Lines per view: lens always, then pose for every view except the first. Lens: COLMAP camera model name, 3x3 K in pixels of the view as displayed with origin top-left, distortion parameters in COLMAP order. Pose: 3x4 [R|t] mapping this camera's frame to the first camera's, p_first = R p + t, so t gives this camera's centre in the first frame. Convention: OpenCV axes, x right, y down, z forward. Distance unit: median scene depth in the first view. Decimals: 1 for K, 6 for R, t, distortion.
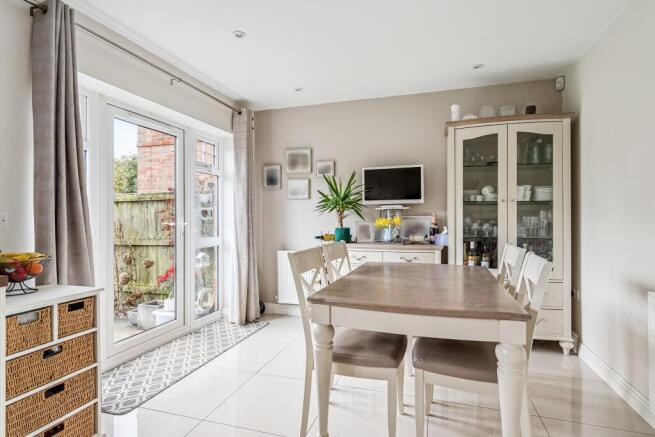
lens RADIAL K [[343.1, 0, 324.7], [0, 343.1, 216.4], [0, 0, 1]] dist [0.001251, 0.000829]
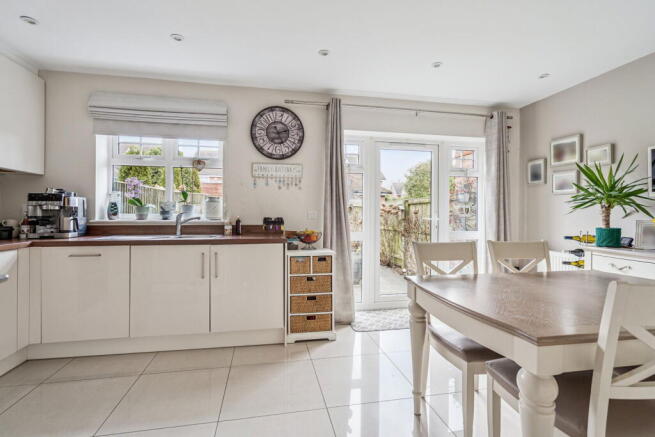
lens RADIAL K [[303.2, 0, 326.5], [0, 303.2, 214.4], [0, 0, 1]] dist [-0.002856, 0.001686]
pose [[0.480594, 0.004778, -0.876930, 0.341747], [-0.005323, 0.999983, 0.002531, 0.003693], [0.876927, 0.003452, 0.480611, 0.091995]]
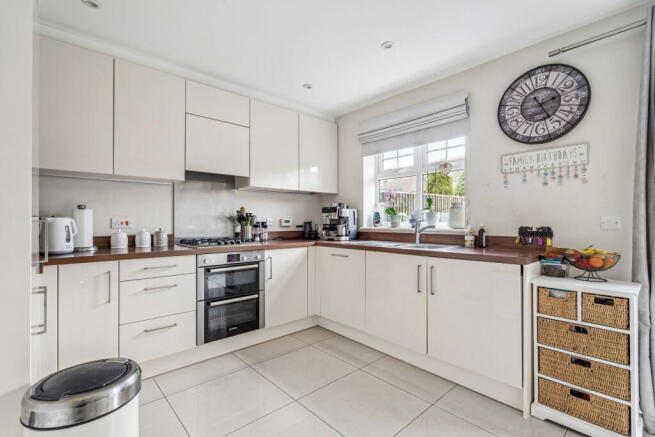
lens RADIAL K [[303.2, 0, 323.1], [0, 303.2, 220.5], [0, 0, 1]] dist [-0.002856, 0.001686]
pose [[-0.511999, 0.001843, -0.858984, 0.250432], [0.001759, 0.999998, 0.001097, 0.001152], [0.858984, -0.000949, -0.512001, 0.320237]]
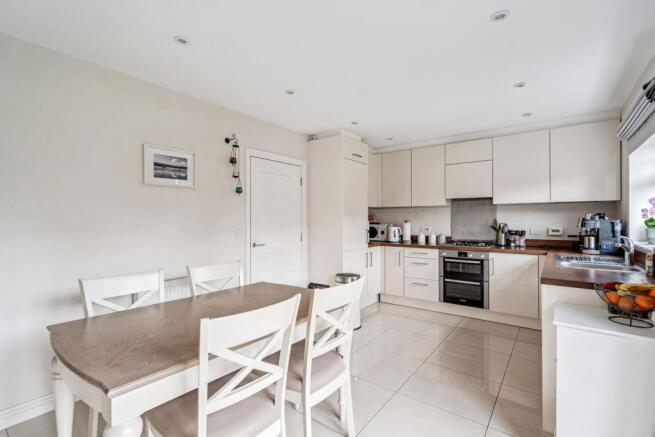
lens RADIAL K [[303.2, 0, 327.6], [0, 303.2, 219.1], [0, 0, 1]] dist [-0.002856, 0.001686]
pose [[-0.940962, 0.004620, 0.338482, -0.153942], [0.005009, 0.999987, 0.000274, -0.038916], [-0.338476, 0.001953, -0.940973, 0.945006]]
